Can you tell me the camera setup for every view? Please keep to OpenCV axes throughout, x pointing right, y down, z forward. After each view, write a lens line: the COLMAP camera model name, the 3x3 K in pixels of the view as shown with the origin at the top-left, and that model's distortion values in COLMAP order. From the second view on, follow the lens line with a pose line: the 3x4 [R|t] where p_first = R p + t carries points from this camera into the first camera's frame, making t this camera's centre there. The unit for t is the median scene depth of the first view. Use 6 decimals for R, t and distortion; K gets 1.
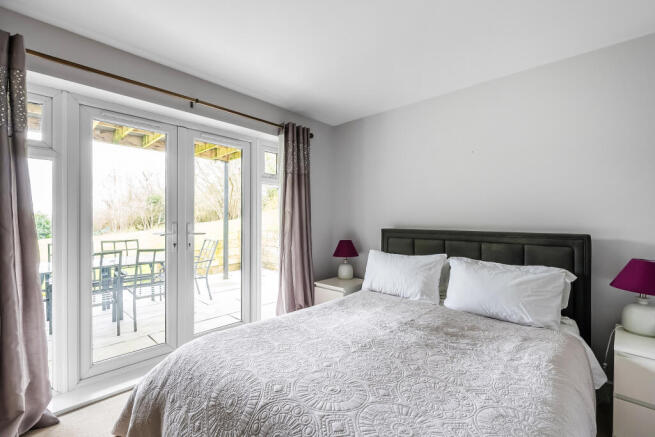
lens RADIAL K [[288.1, 0, 325.4], [0, 288.1, 223.2], [0, 0, 1]] dist [0.000176, -0.000850]
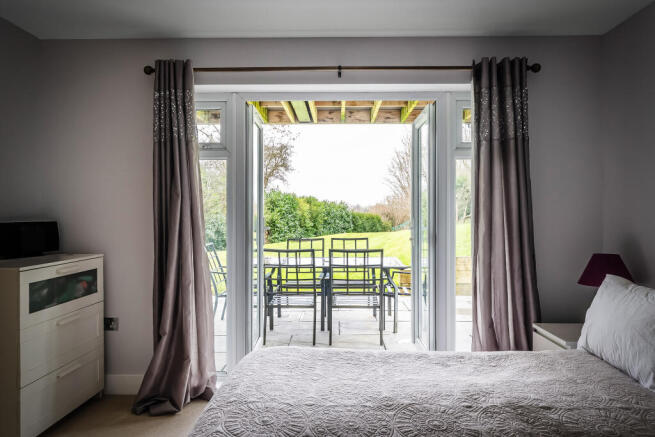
lens RADIAL K [[466.3, 0, 326.6], [0, 466.3, 214.5], [0, 0, 1]] dist [0.001979, 0.002287]
pose [[0.670641, 0.001987, -0.741780, 0.480308], [-0.005700, 0.999981, -0.002475, -0.009572], [0.741761, 0.005888, 0.670639, 0.089548]]
